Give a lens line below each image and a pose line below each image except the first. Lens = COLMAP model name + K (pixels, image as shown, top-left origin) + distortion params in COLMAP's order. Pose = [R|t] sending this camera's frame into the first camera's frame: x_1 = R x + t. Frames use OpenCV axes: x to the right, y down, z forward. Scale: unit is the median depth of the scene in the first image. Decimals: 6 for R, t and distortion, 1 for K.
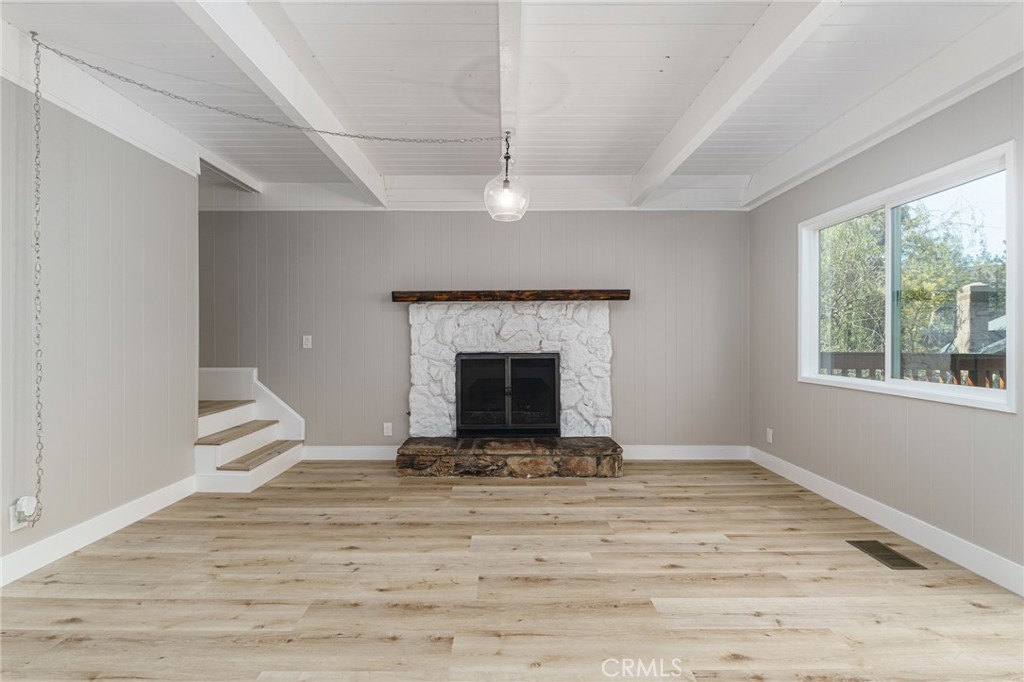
lens RADIAL K [[461.2, 0, 512.0], [0, 461.2, 341.0], [0, 0, 1]] dist [-0.002862, -0.000495]
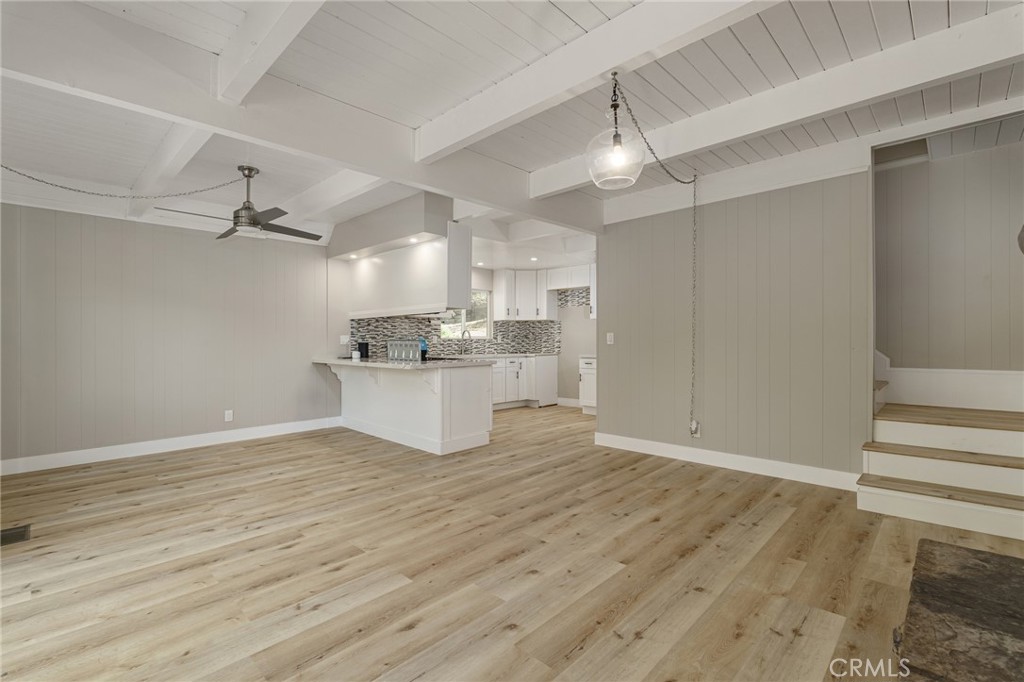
lens RADIAL K [[466.4, 0, 512.0], [0, 466.4, 341.0], [0, 0, 1]] dist [-0.000801, 0.000040]
pose [[-0.703599, 0.008519, -0.710546, 0.747360], [0.007246, 0.999962, 0.004814, -0.009414], [0.710560, -0.001762, -0.703634, 1.590983]]
